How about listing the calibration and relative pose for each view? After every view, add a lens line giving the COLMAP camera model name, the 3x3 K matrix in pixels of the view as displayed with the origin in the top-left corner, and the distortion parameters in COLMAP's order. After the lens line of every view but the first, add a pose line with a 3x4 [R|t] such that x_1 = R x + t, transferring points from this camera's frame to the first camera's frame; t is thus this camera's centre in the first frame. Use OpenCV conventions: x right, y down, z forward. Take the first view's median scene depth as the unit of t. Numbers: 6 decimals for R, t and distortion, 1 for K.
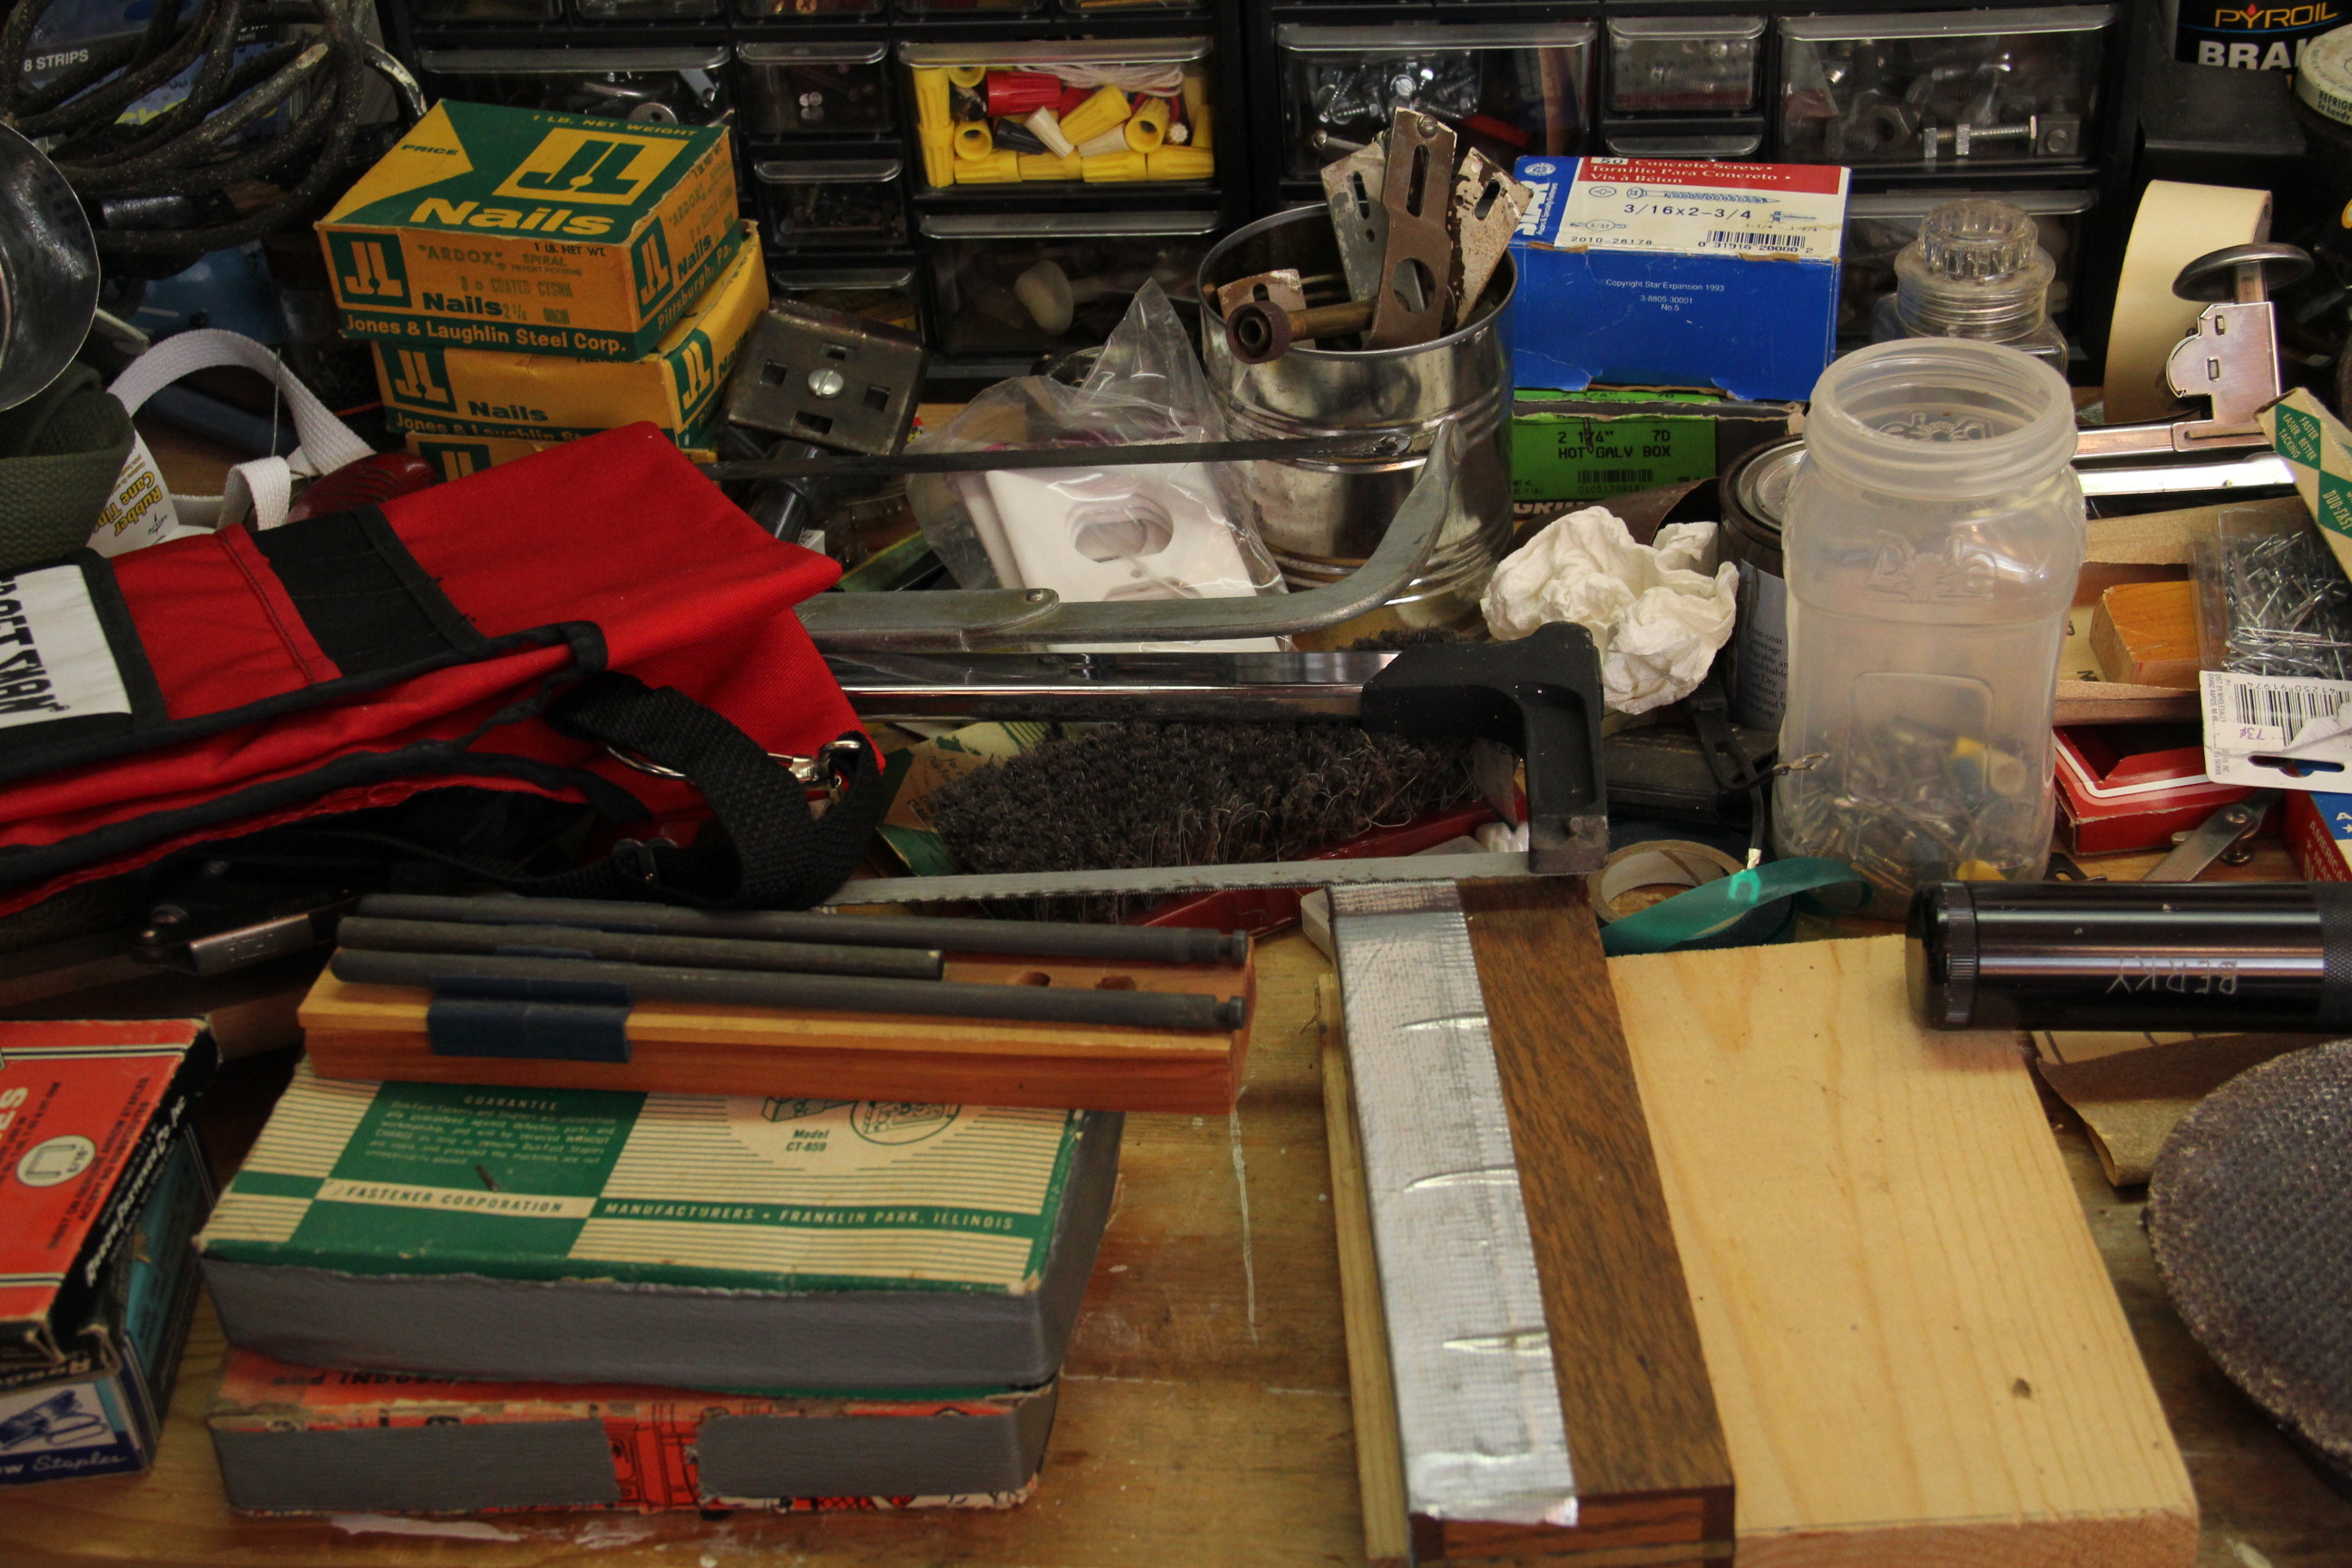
lens RADIAL K [[3163.3, 0, 1208.8], [0, 3163.3, 794.8], [0, 0, 1]] dist [0.018331, 0.465919]
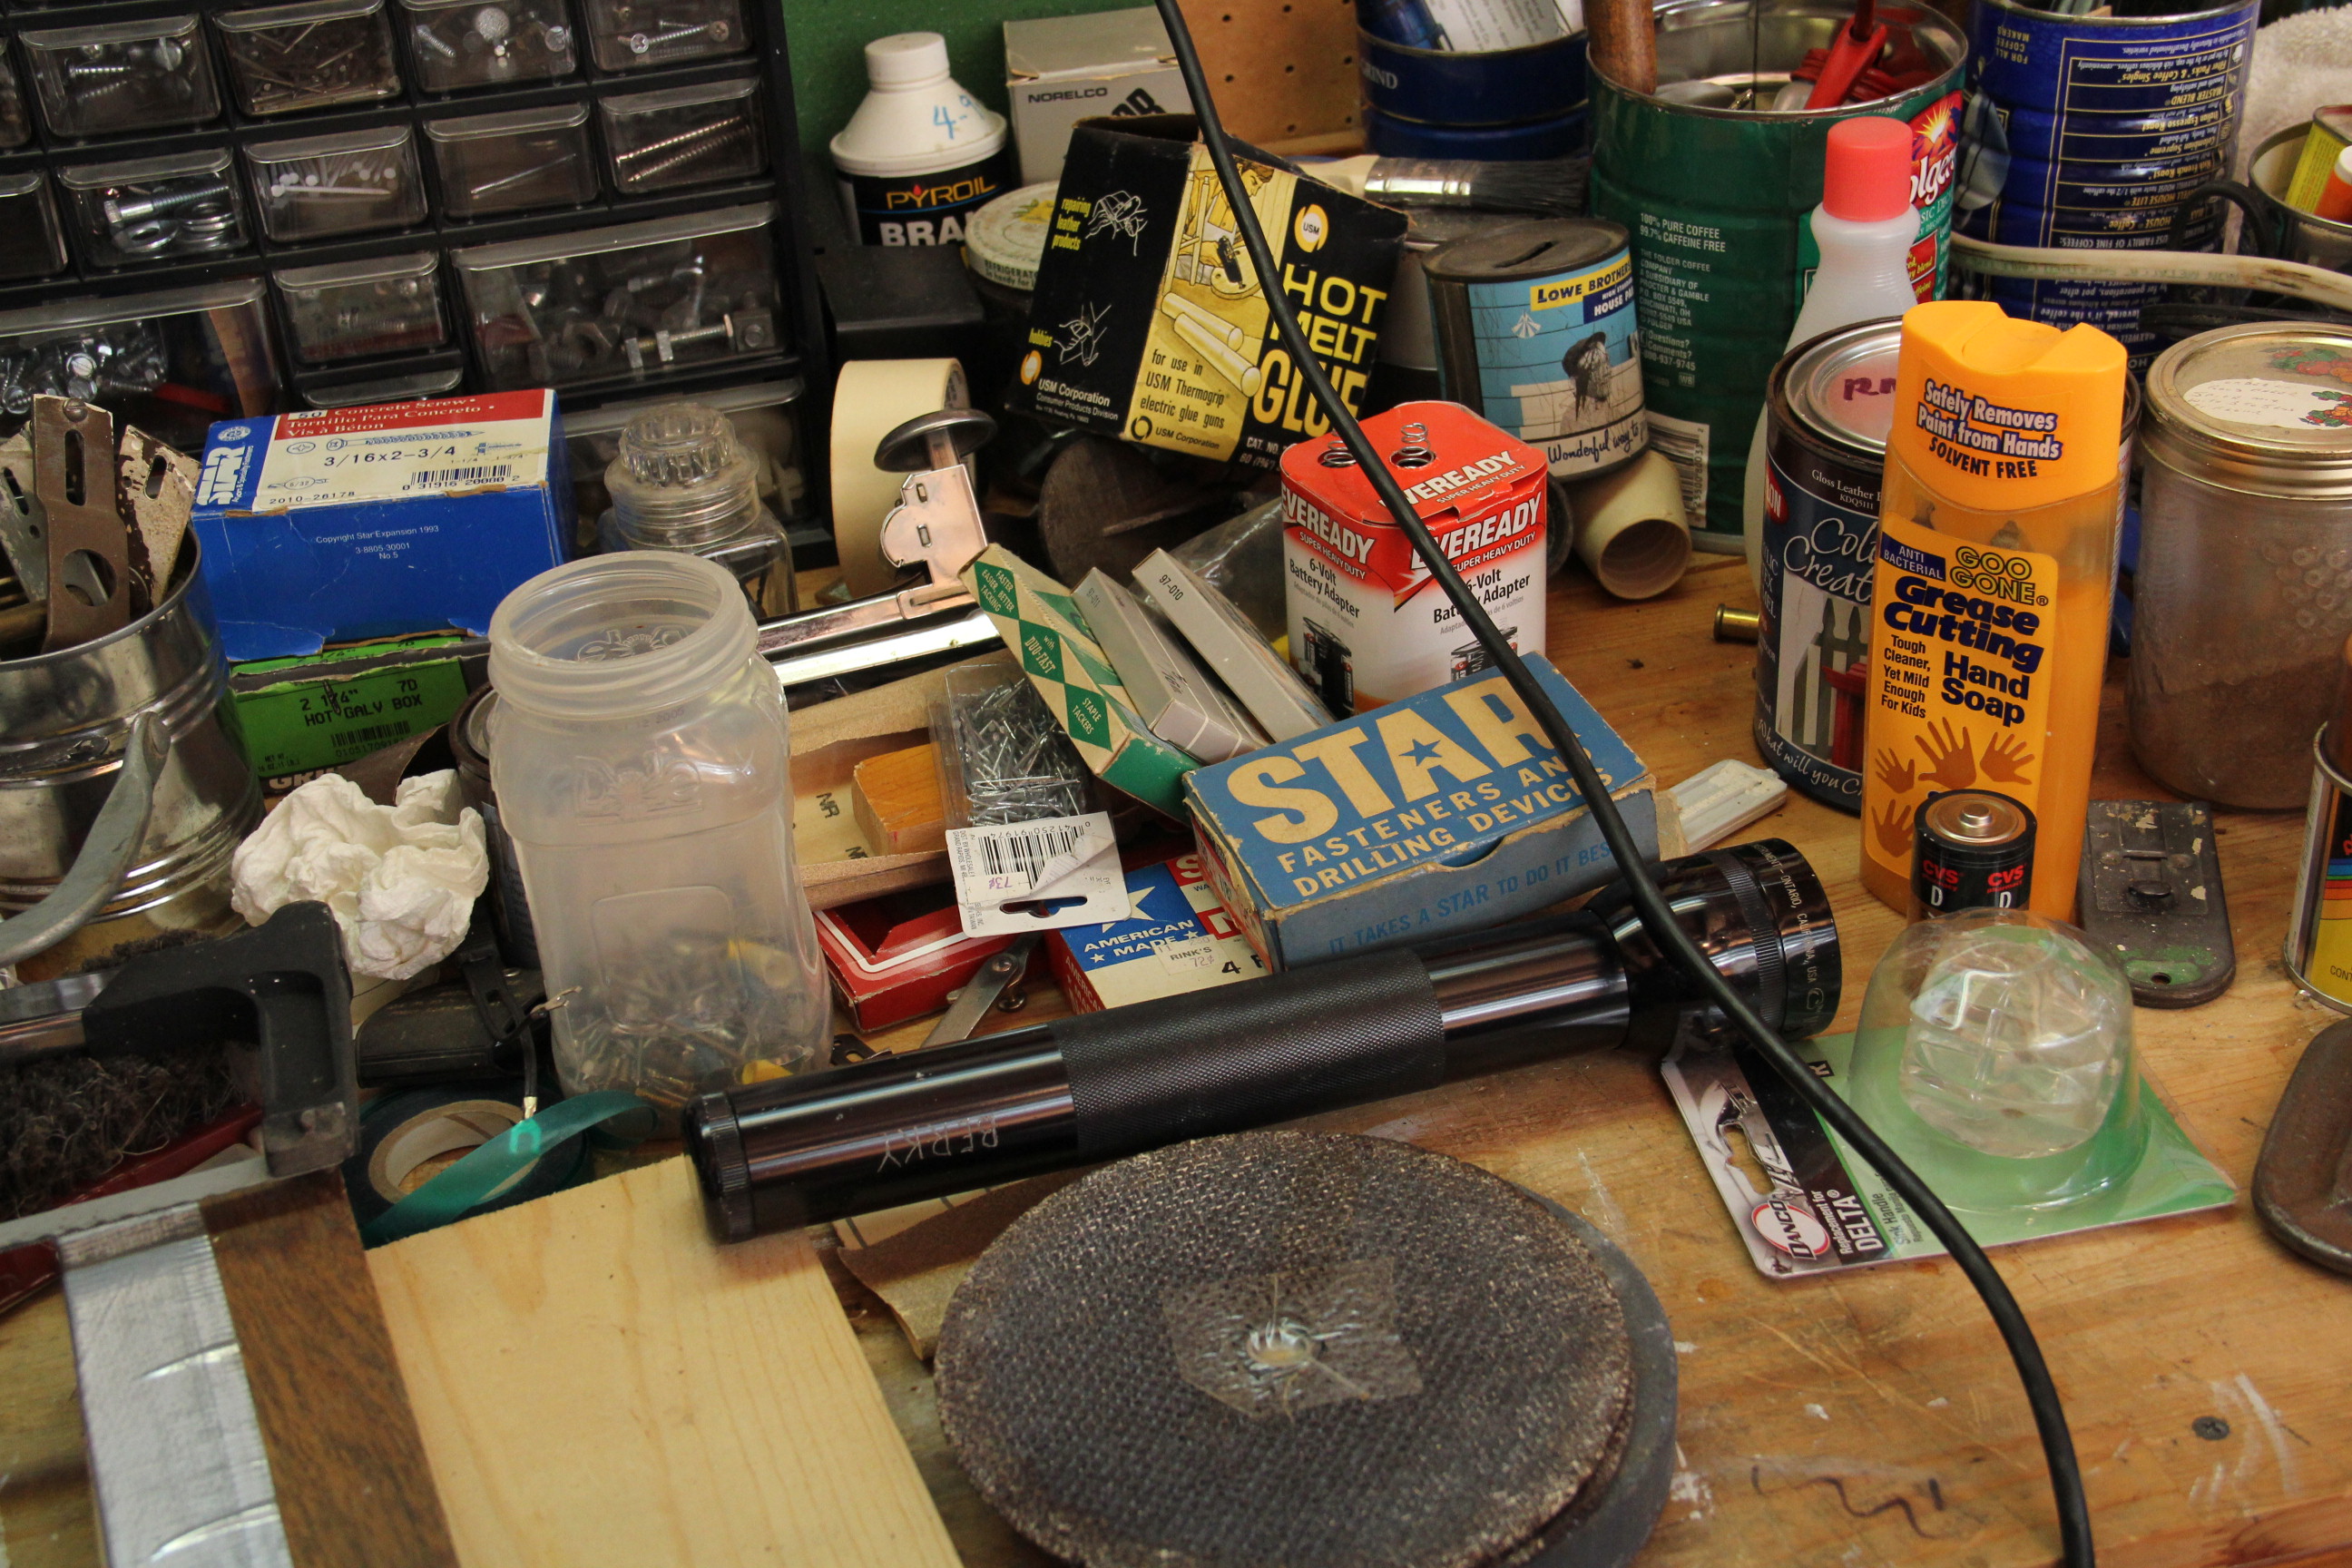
lens RADIAL K [[3163.3, 0, 1208.8], [0, 3163.3, 794.8], [0, 0, 1]] dist [0.018331, 0.465919]
pose [[0.944666, -0.182329, 0.272693, 0.113664], [0.197819, 0.979774, -0.030186, -0.002904], [-0.261674, 0.082459, 0.961627, 0.003784]]
